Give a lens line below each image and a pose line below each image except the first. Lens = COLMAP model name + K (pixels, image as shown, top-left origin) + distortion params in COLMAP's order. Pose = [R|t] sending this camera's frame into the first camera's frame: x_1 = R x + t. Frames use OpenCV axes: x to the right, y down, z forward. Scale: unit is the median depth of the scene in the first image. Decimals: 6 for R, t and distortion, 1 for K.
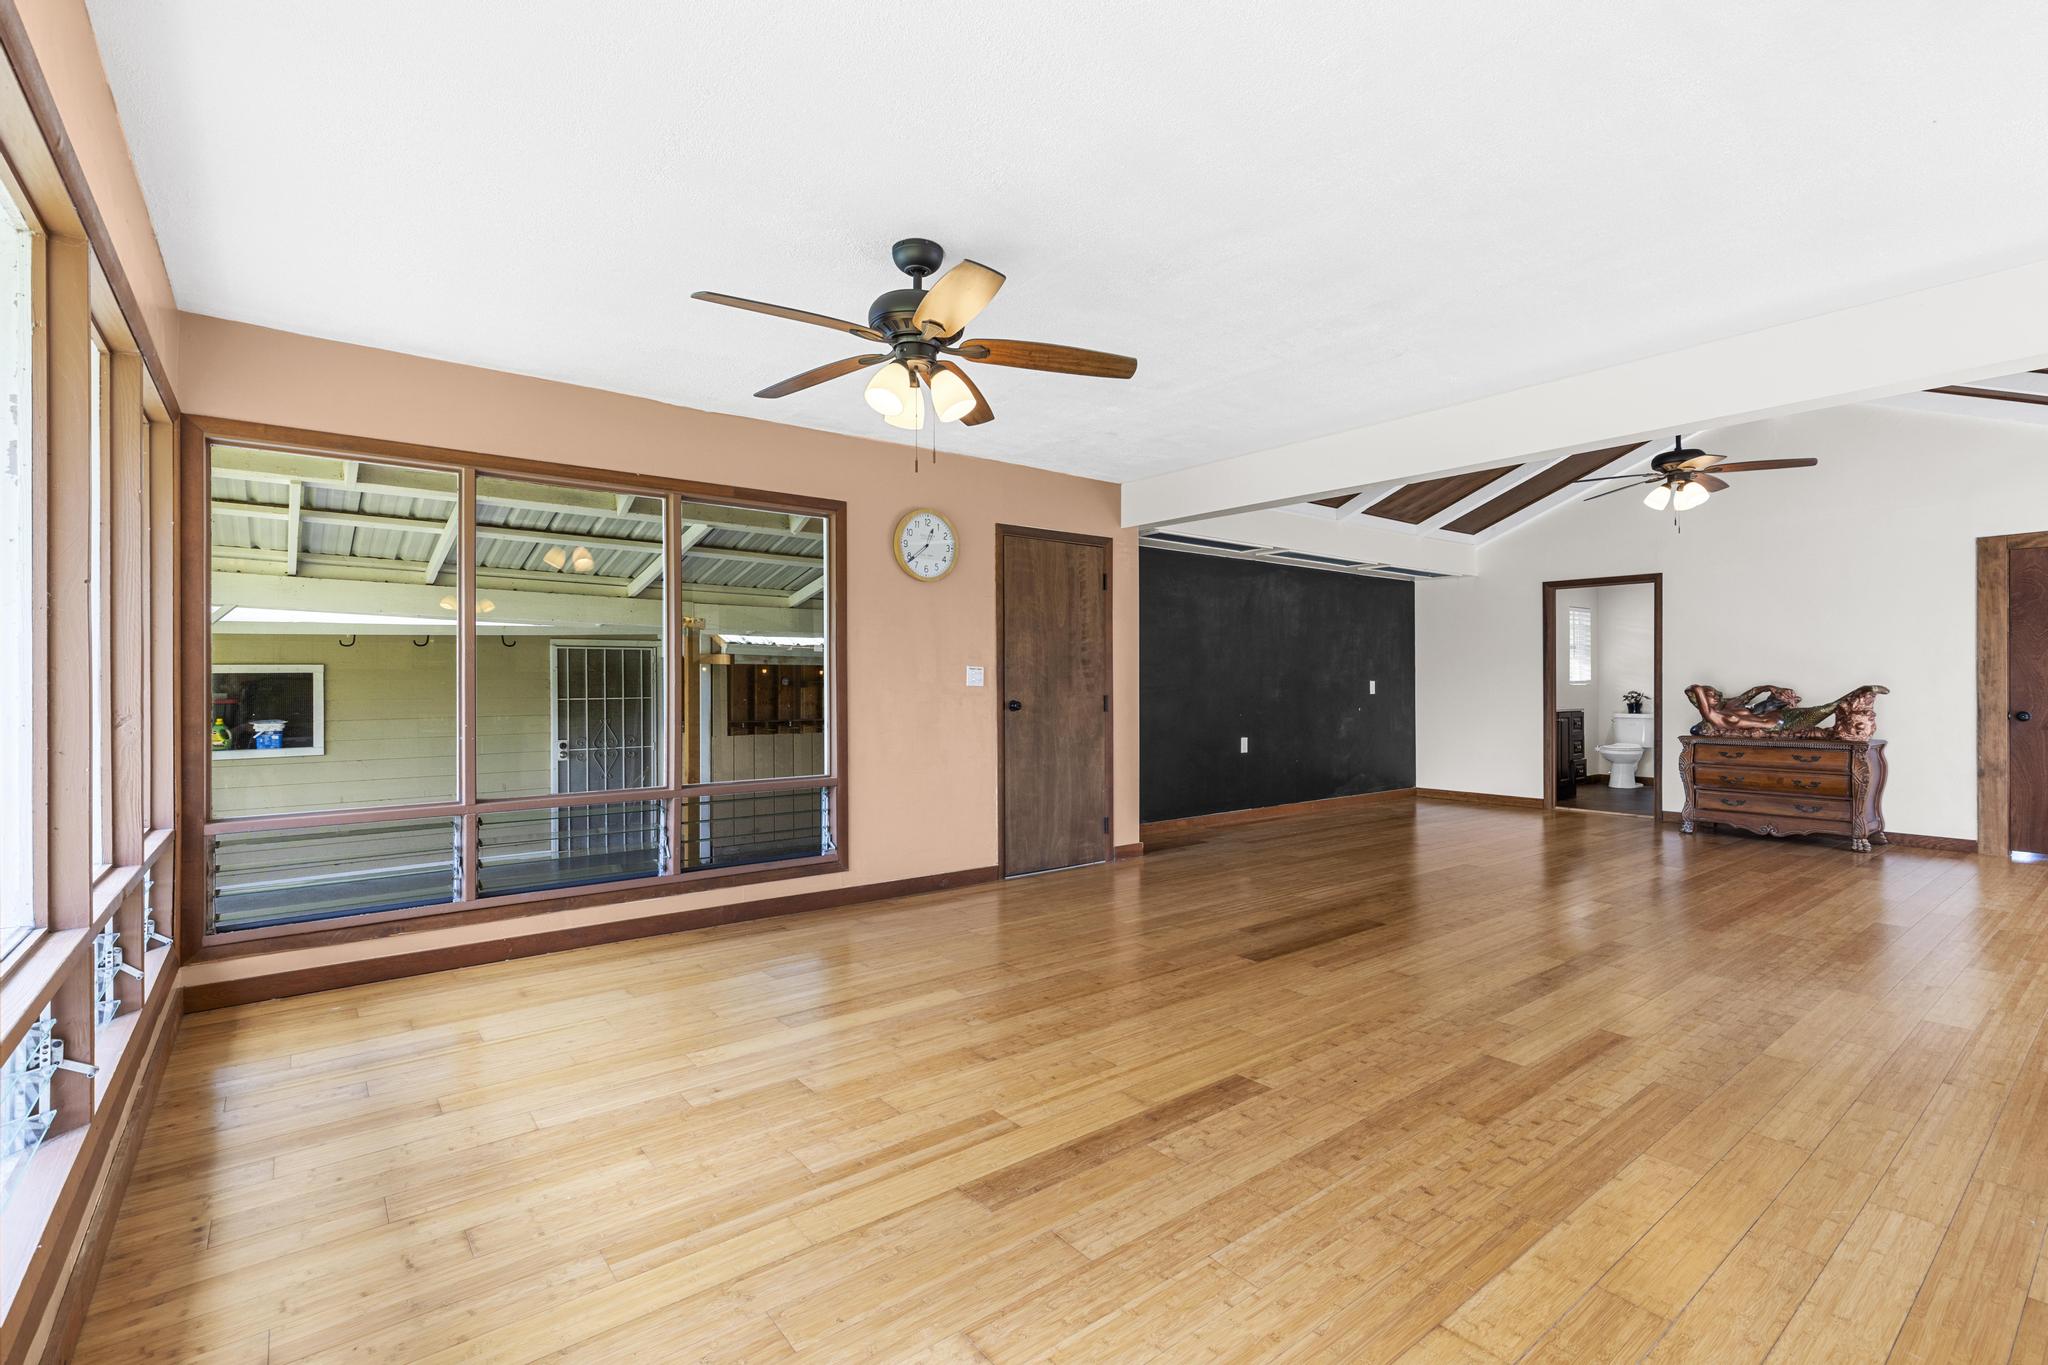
lens RADIAL K [[932.4, 0, 1019.4], [0, 932.4, 684.0], [0, 0, 1]] dist [0.012580, -0.001045]
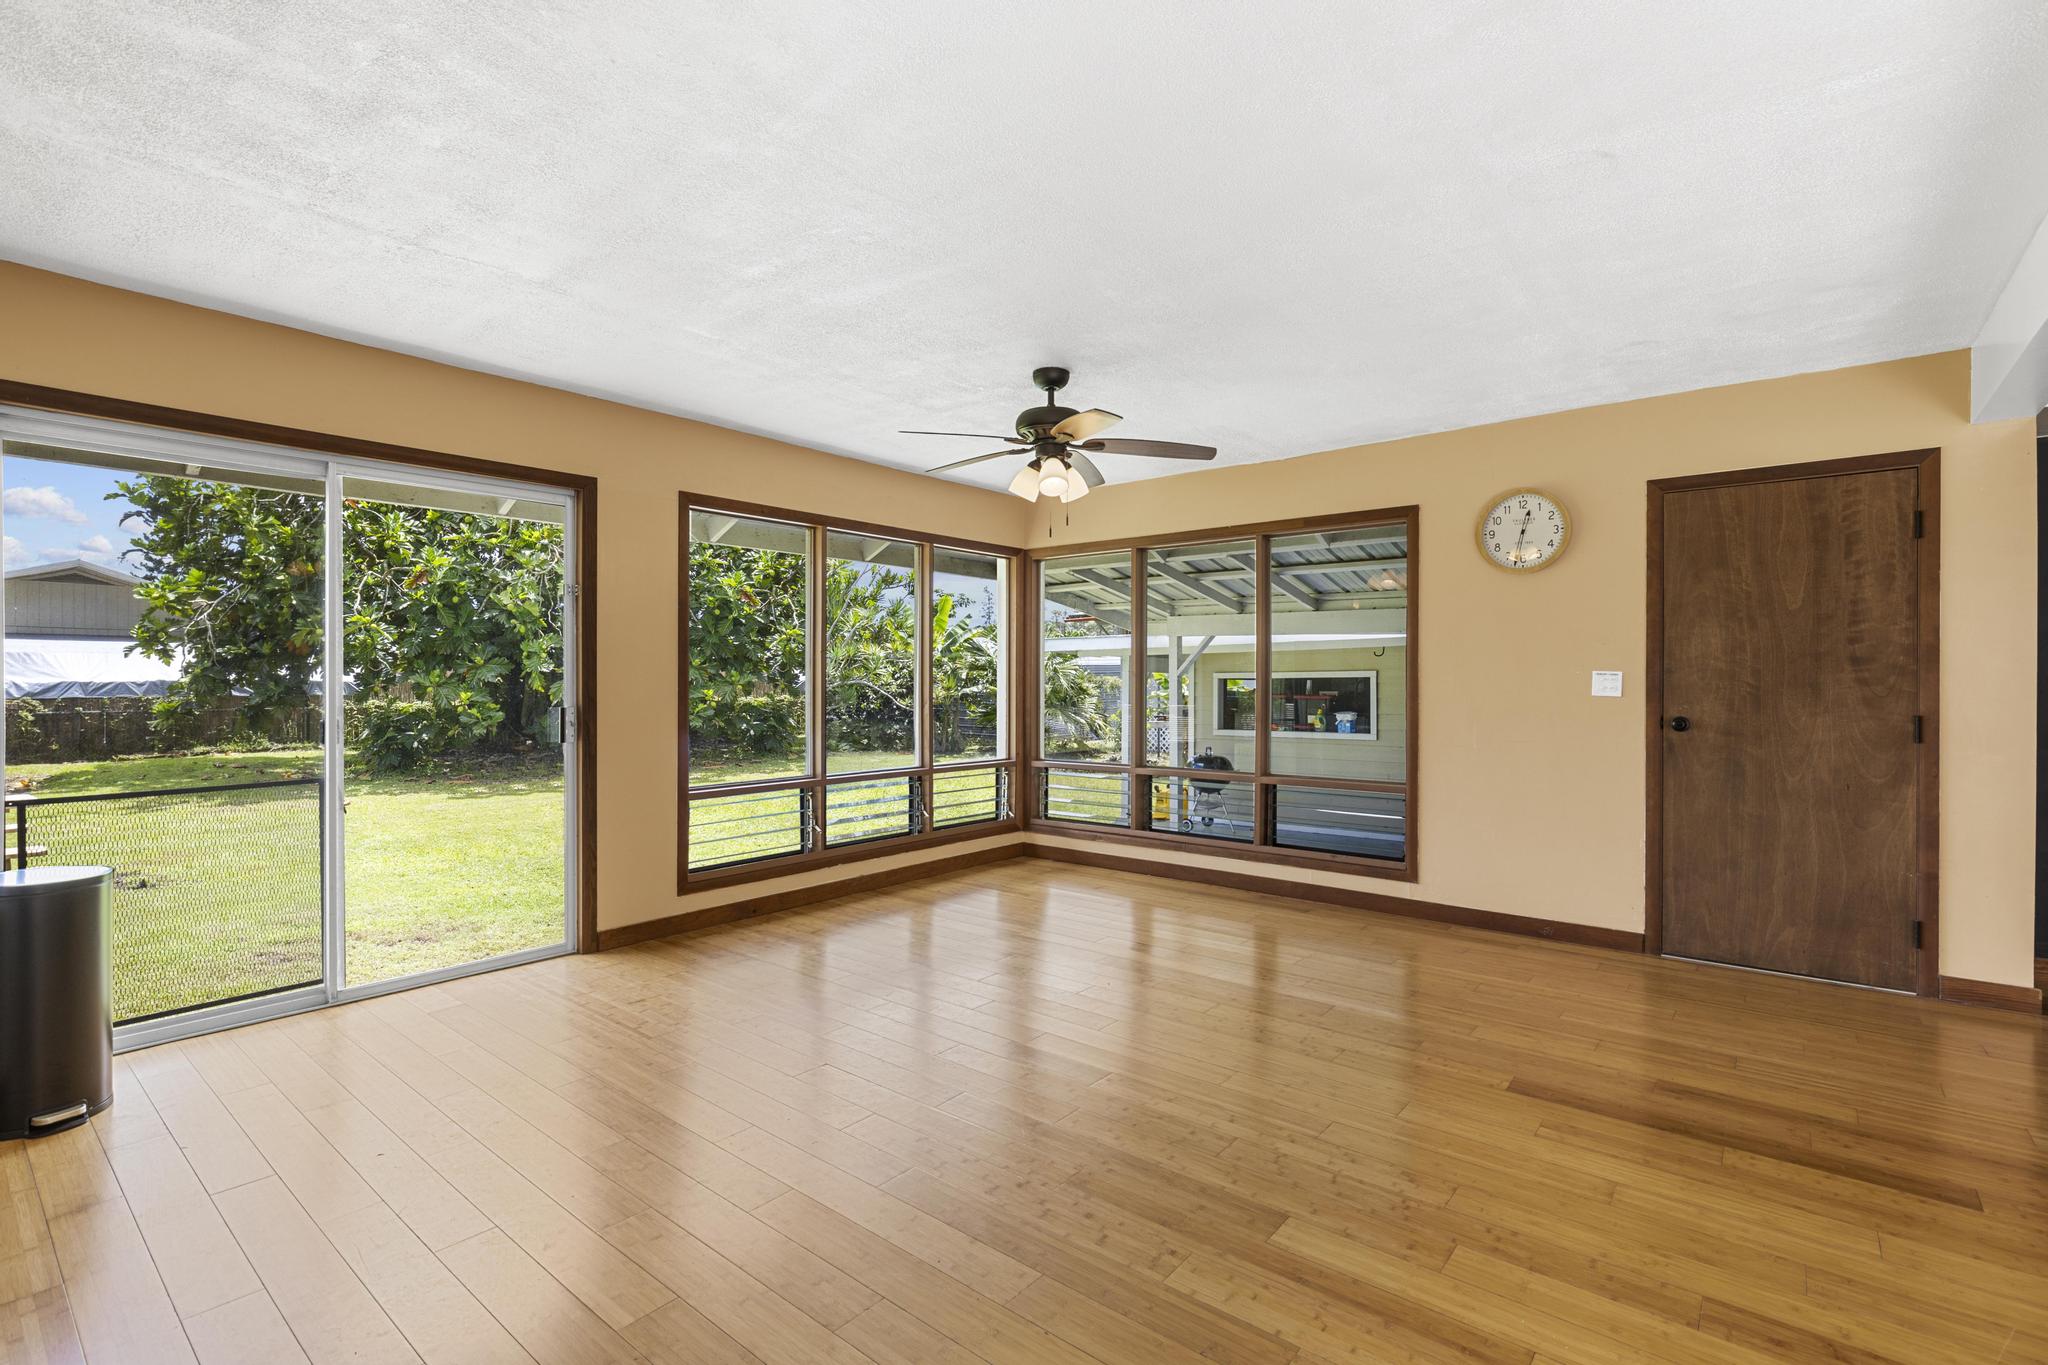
lens RADIAL K [[959.7, 0, 1018.0], [0, 959.7, 679.0], [0, 0, 1]] dist [0.003041, 0.000510]
pose [[0.204682, 0.000205, -0.978829, 0.633151], [-0.003546, 0.999994, -0.000532, -0.009767], [0.978822, 0.003580, 0.204681, 0.342825]]
